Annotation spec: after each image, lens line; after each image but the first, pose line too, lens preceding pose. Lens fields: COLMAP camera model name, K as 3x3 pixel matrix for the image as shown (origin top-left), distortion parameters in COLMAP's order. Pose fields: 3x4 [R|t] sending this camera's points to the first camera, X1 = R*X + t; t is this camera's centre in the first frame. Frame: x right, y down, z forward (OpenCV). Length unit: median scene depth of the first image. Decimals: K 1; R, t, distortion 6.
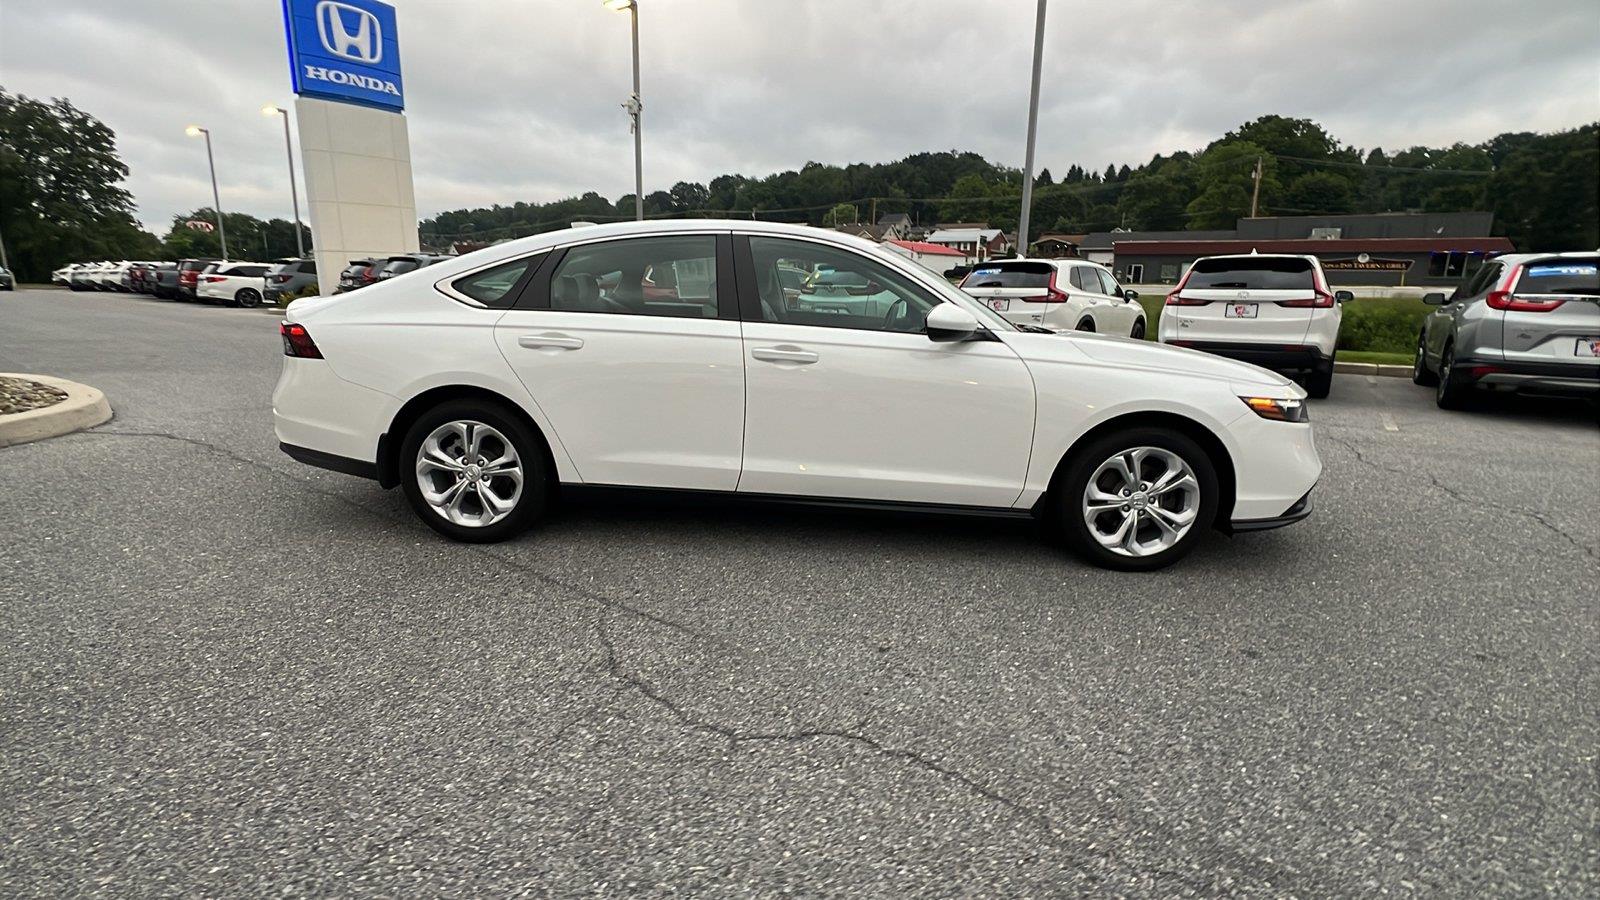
lens RADIAL K [[732.7, 0, 794.8], [0, 732.7, 446.3], [0, 0, 1]] dist [-0.004917, 0.001287]
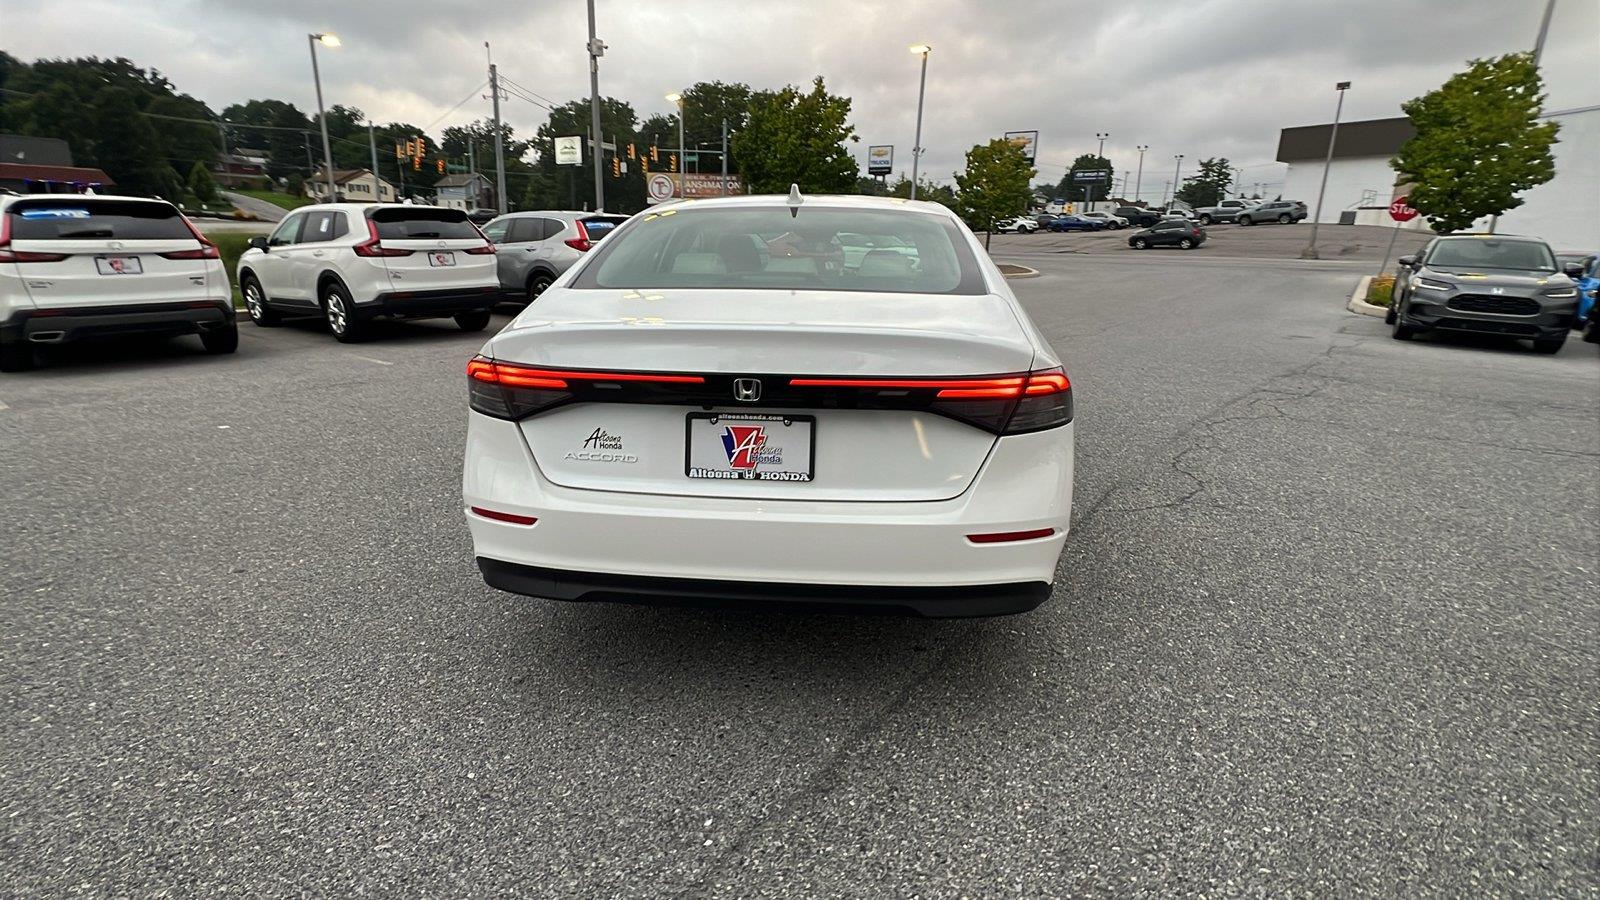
lens RADIAL K [[732.7, 0, 795.5], [0, 732.7, 445.4], [0, 0, 1]] dist [-0.004917, 0.001287]
pose [[0.027252, -0.287044, 0.957530, -0.180295], [0.201502, 0.939800, 0.275994, -0.044582], [-0.979109, 0.185423, 0.083452, 0.167233]]
